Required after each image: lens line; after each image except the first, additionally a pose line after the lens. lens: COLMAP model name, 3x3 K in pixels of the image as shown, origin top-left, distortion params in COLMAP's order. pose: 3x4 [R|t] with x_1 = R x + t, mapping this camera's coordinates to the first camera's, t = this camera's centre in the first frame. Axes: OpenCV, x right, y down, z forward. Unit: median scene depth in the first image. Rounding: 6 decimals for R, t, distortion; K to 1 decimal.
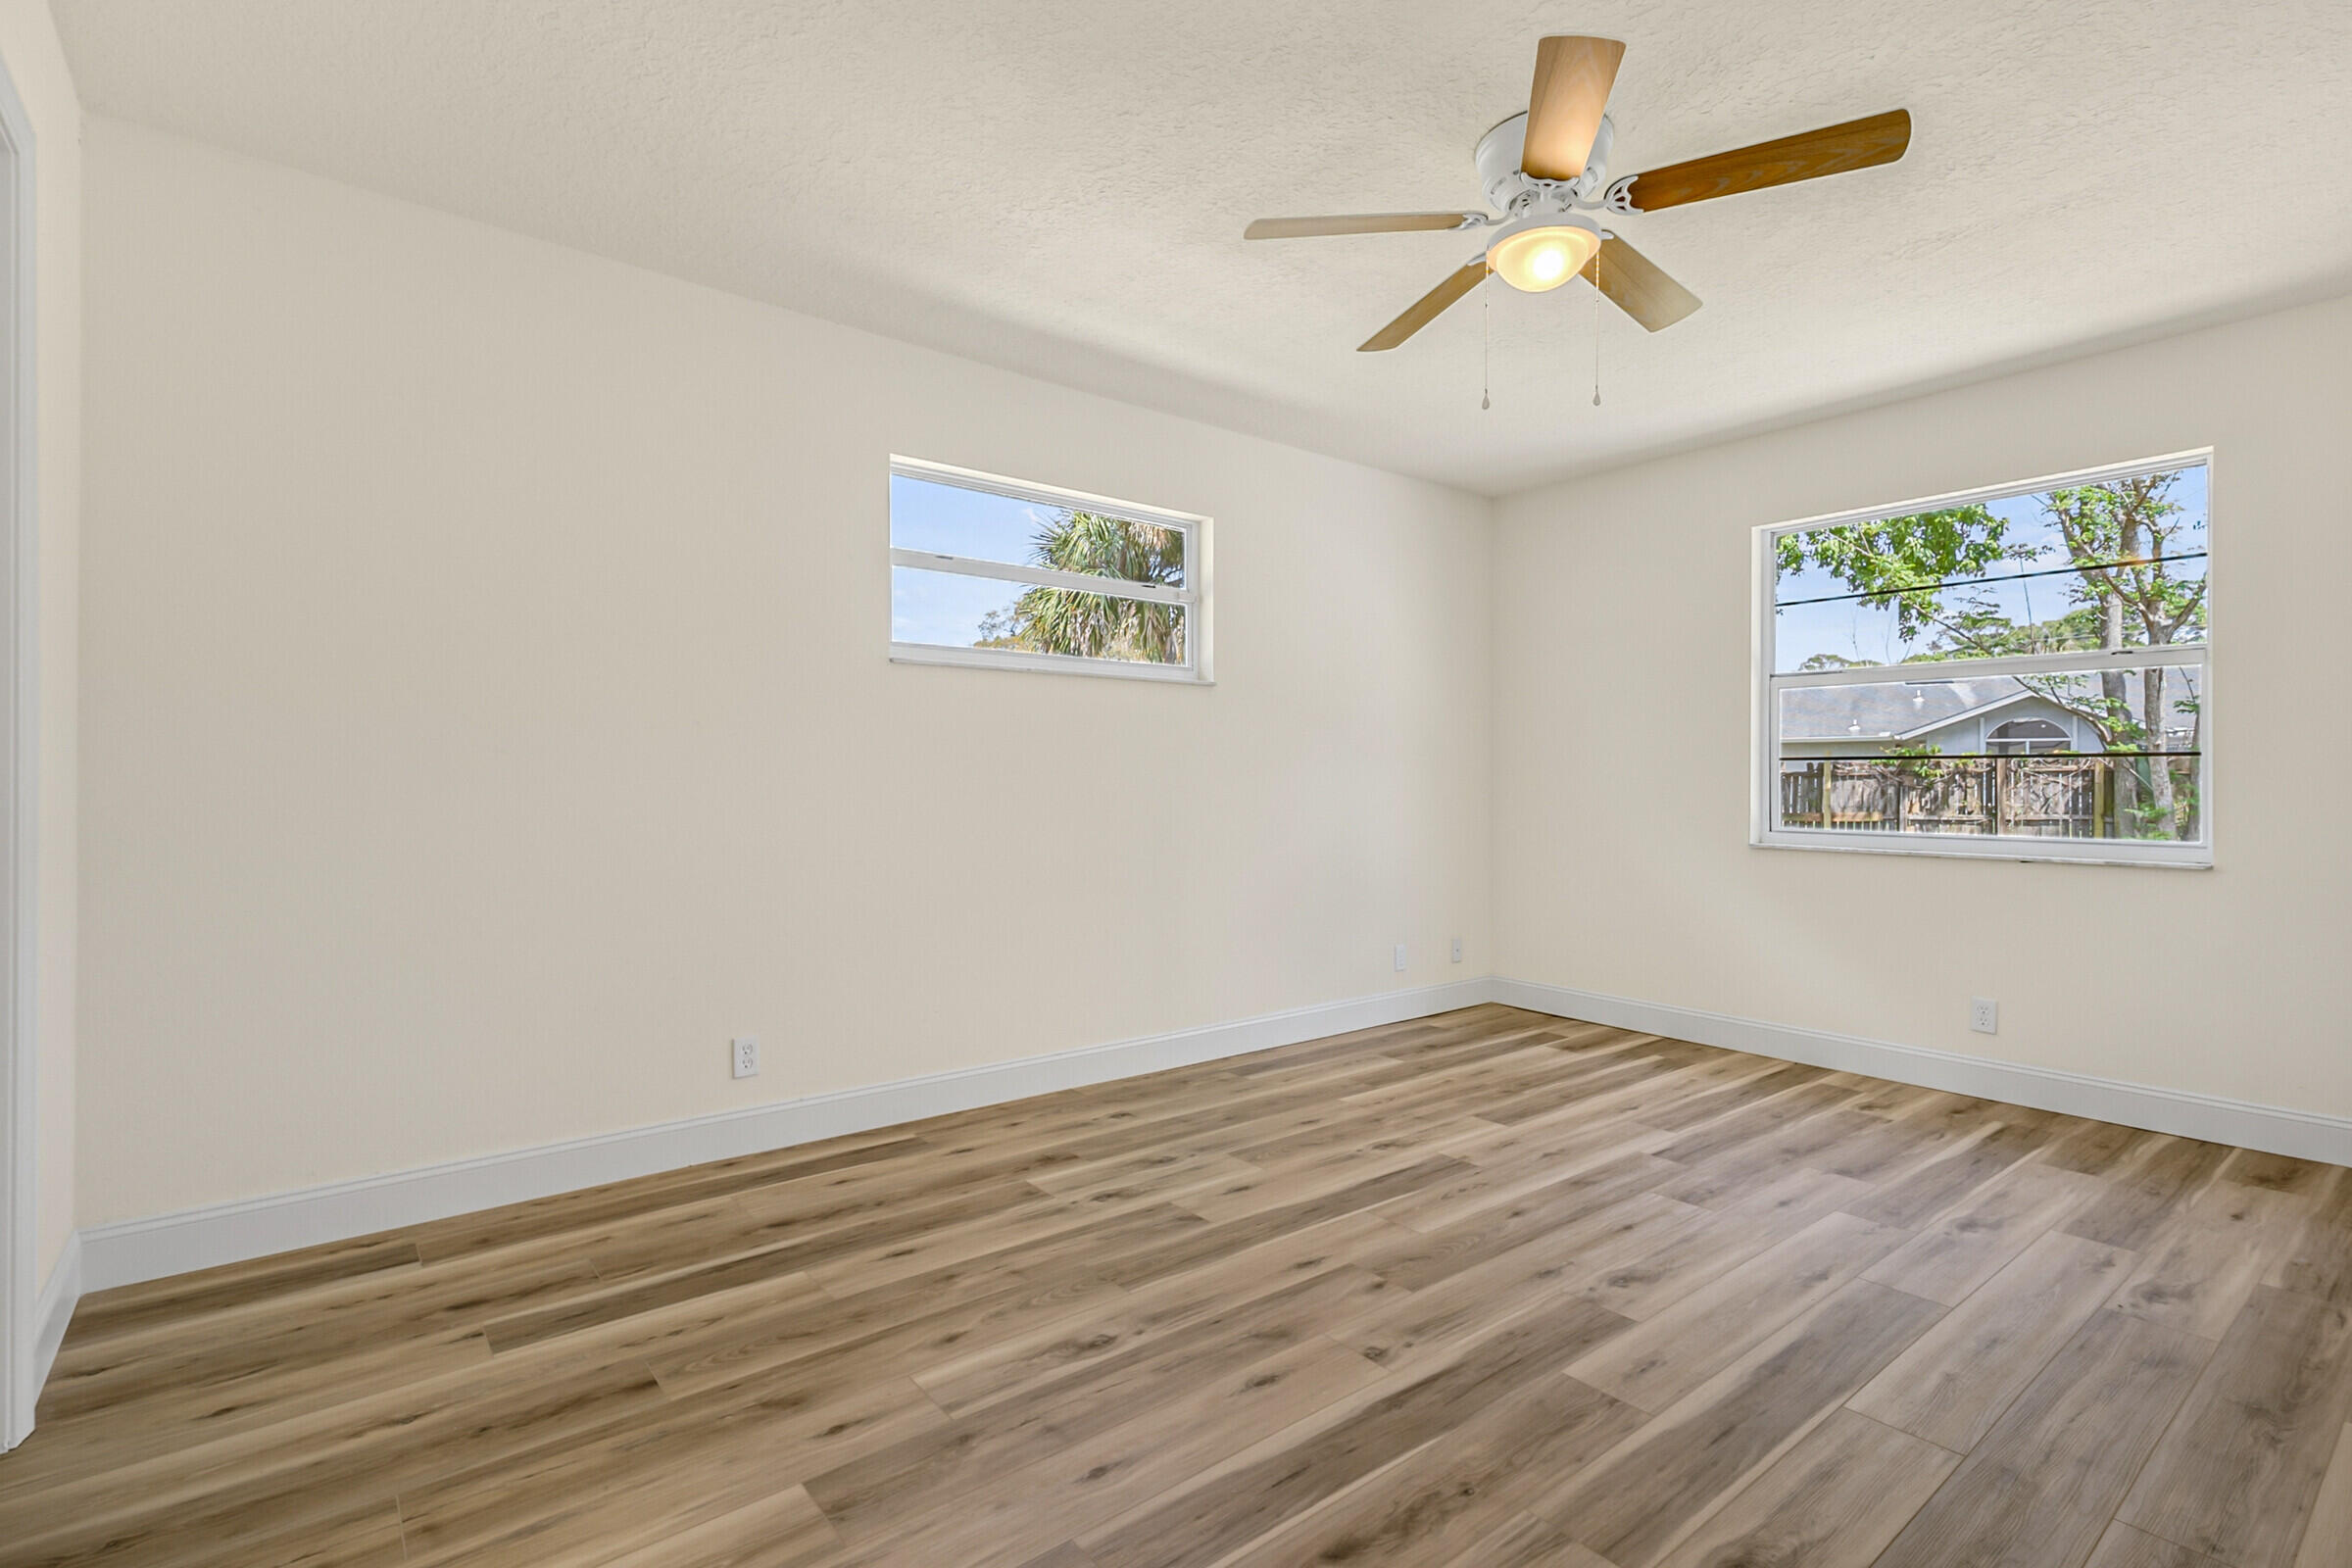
lens RADIAL K [[1102.7, 0, 1183.3], [0, 1102.7, 786.7], [0, 0, 1]] dist [0.022111, 0.000305]
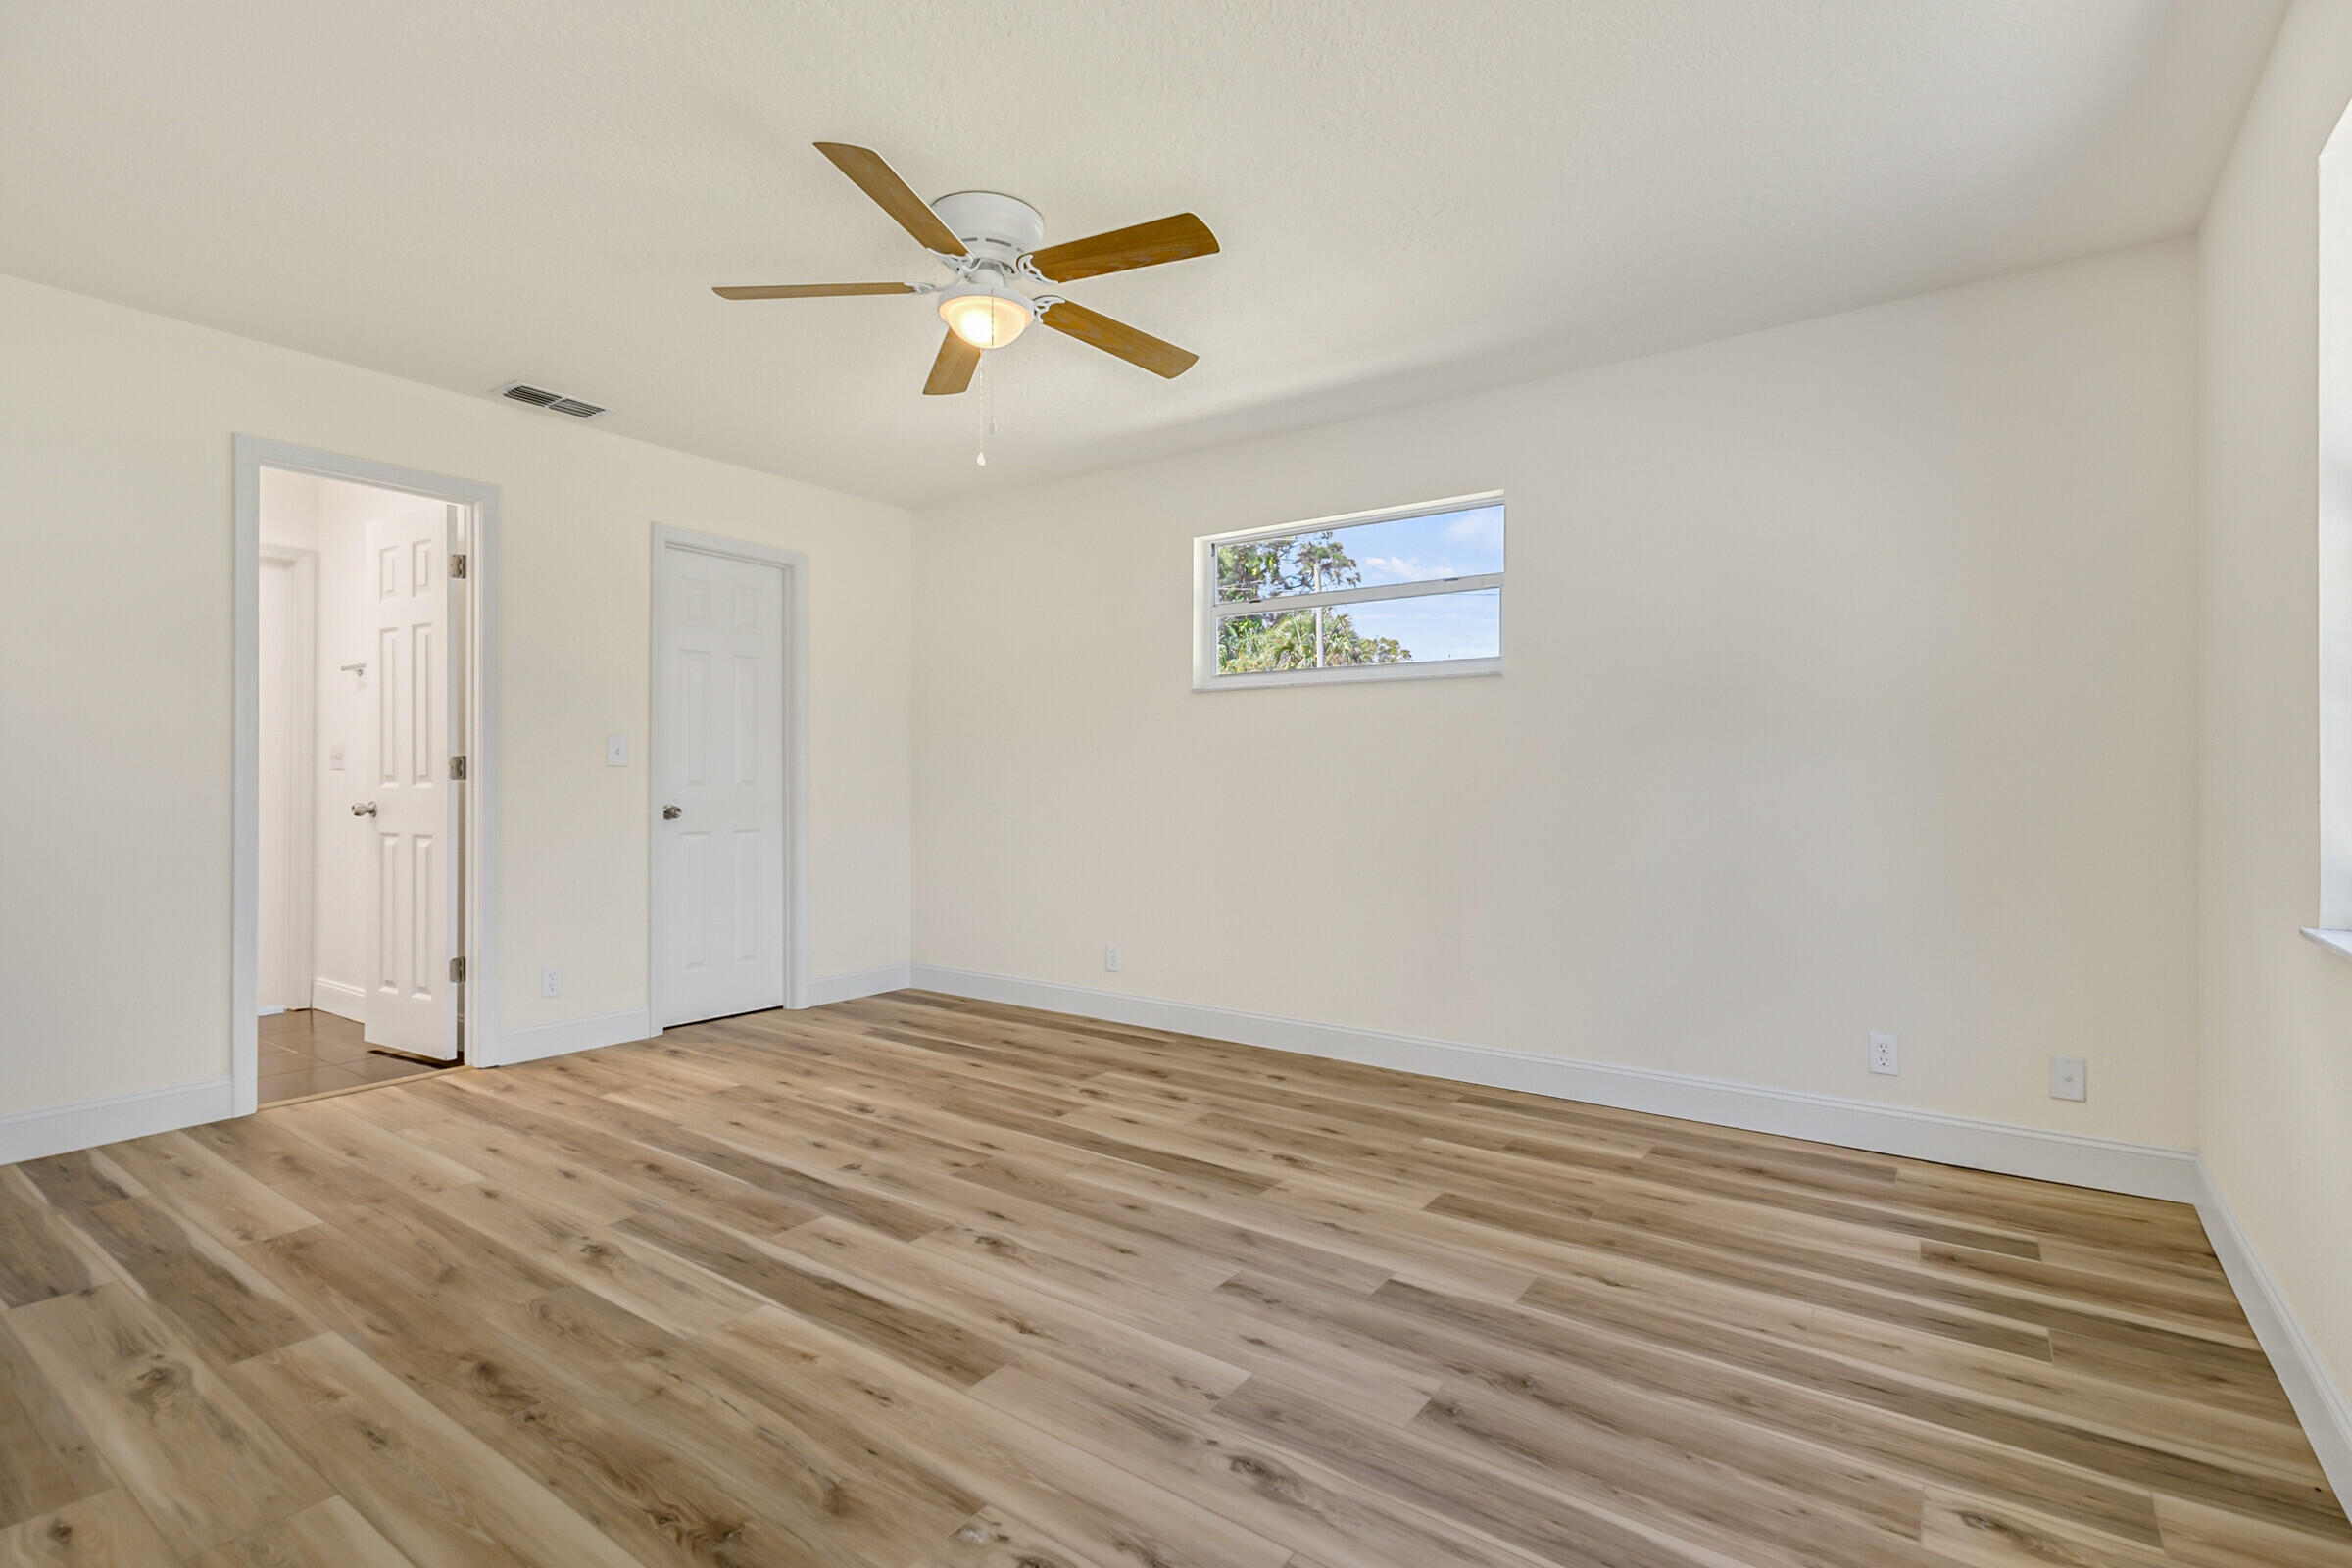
lens RADIAL K [[1102.7, 0, 1183.3], [0, 1102.7, 782.5], [0, 0, 1]] dist [0.022111, 0.000305]
pose [[0.259737, -0.003809, -0.965672, 1.148131], [-0.005055, 0.999973, -0.005304, 0.001729], [0.965666, 0.006259, 0.259711, 0.693418]]
